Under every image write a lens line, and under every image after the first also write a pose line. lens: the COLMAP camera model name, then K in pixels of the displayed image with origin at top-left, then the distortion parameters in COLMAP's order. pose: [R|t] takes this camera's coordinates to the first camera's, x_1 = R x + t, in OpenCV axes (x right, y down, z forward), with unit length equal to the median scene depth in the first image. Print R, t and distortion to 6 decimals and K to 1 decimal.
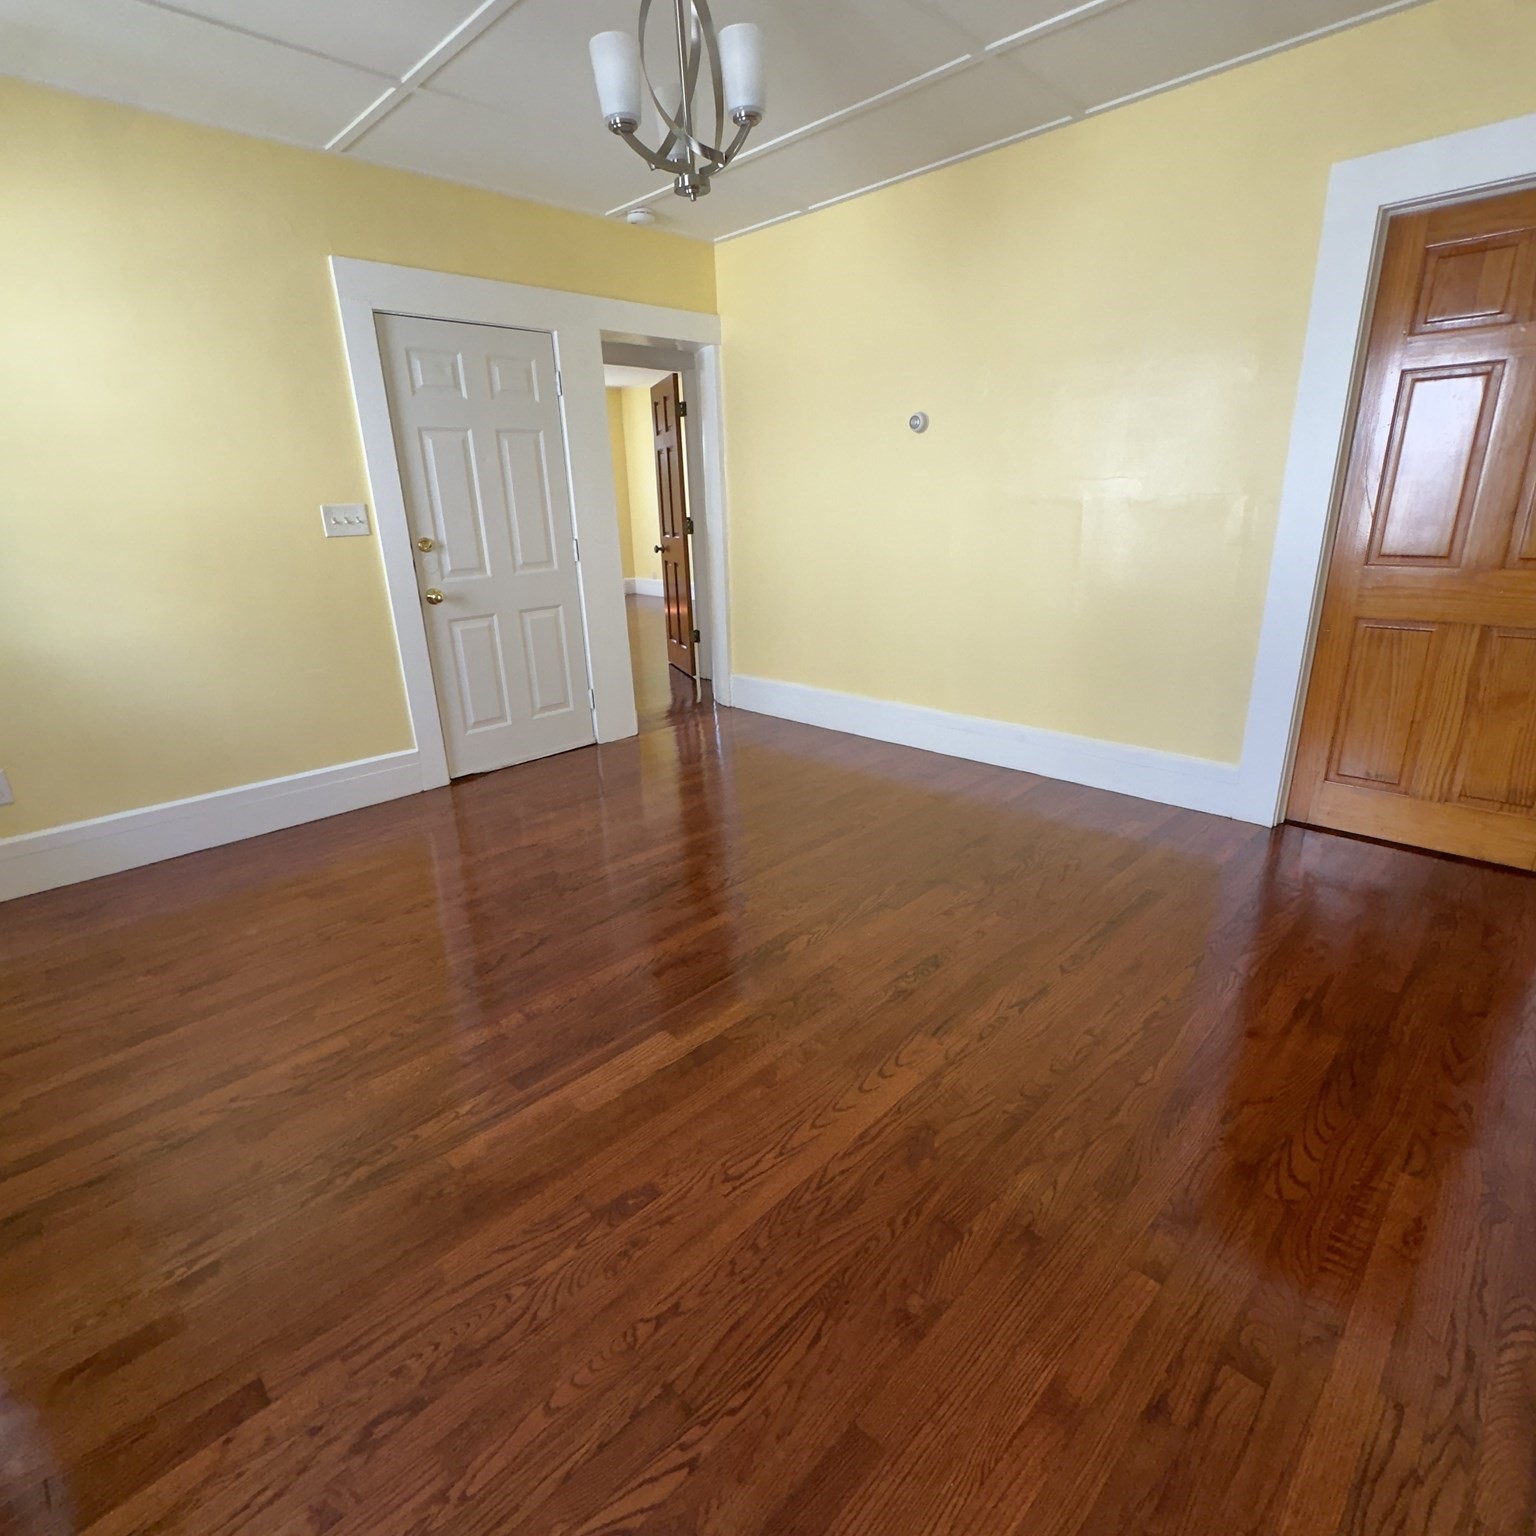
lens RADIAL K [[826.4, 0, 768.0], [0, 826.4, 768.0], [0, 0, 1]] dist [-0.003483, 0.001305]
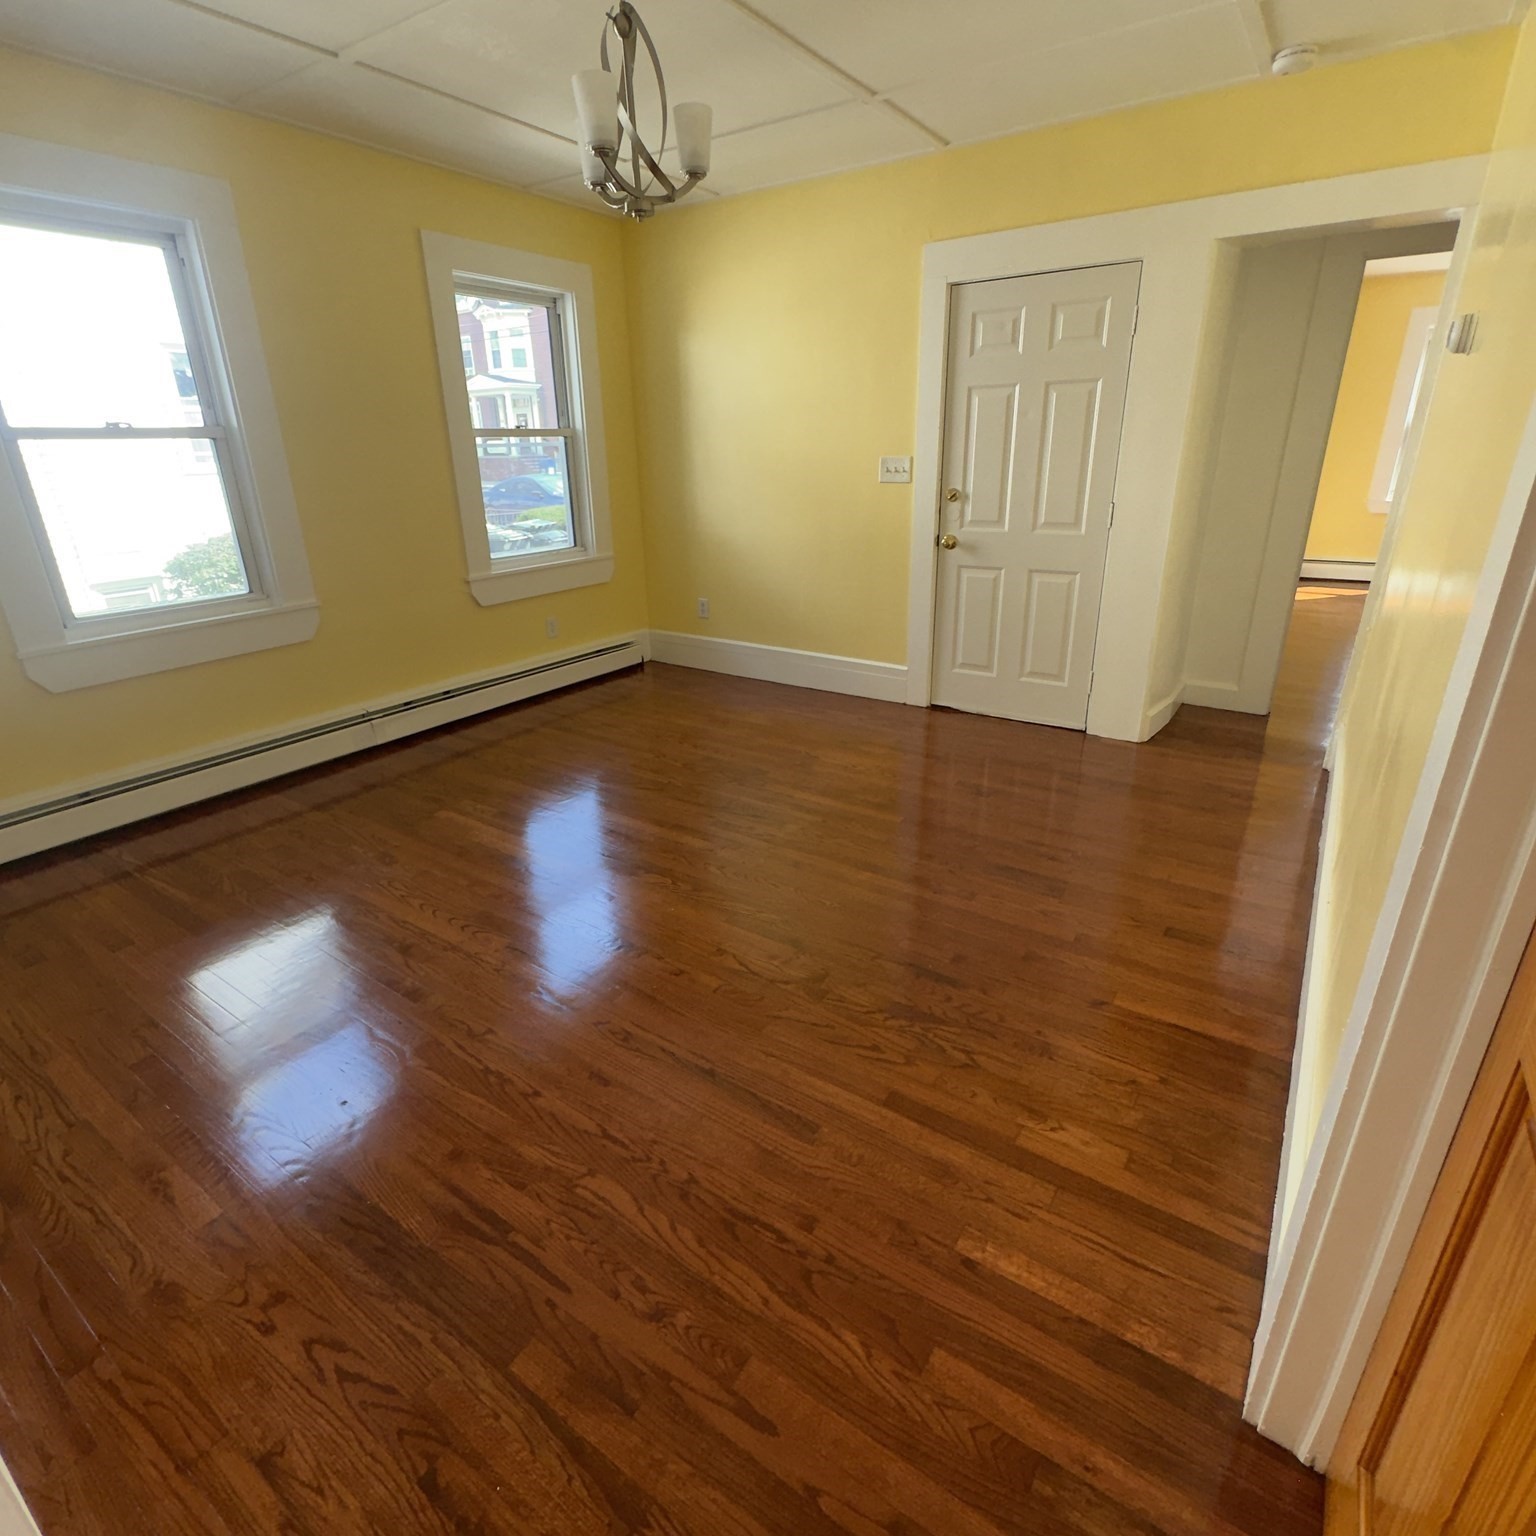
lens RADIAL K [[826.4, 0, 768.0], [0, 826.4, 768.0], [0, 0, 1]] dist [-0.003483, 0.001305]
pose [[0.181882, 0.384030, -0.905229, 0.660302], [-0.297417, 0.898950, 0.321607, -0.213534], [0.937263, 0.210736, 0.277720, 0.511313]]
